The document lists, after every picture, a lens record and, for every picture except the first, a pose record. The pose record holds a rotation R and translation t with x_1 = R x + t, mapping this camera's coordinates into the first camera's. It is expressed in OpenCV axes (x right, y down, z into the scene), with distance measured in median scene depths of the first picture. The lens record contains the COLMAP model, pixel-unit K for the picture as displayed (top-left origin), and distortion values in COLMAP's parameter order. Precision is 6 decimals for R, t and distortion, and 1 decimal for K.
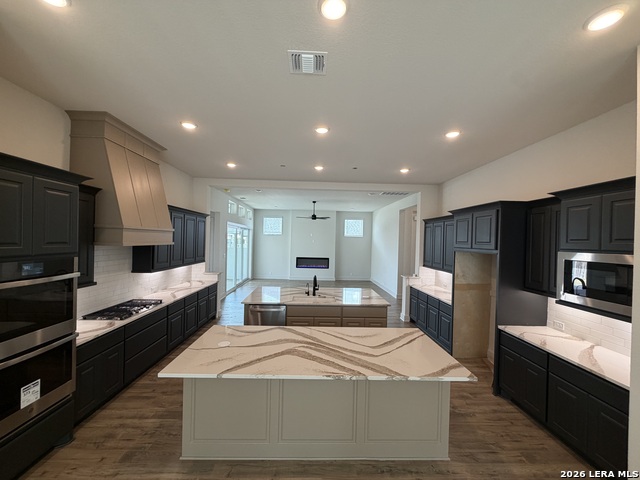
lens RADIAL K [[255.6, 0, 319.5], [0, 255.6, 240.1], [0, 0, 1]] dist [0.002160, -0.000124]
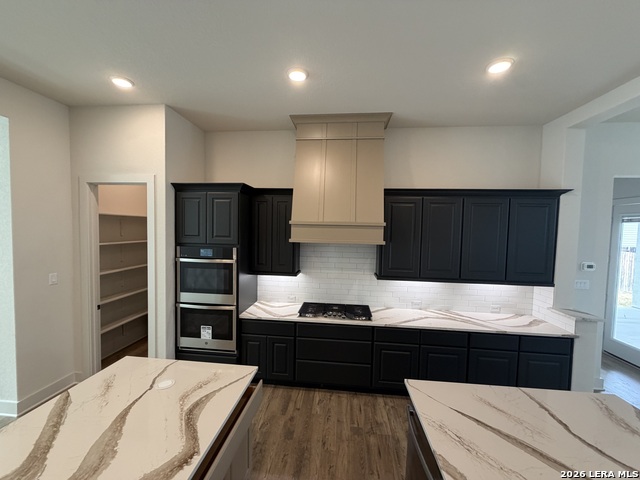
lens RADIAL K [[255.6, 0, 316.2], [0, 255.6, 239.6], [0, 0, 1]] dist [0.002160, -0.000124]
pose [[-0.126652, 0.013773, -0.991852, 0.162250], [-0.026403, 0.999503, 0.017250, -0.004424], [0.991596, 0.028373, -0.126225, 0.937899]]
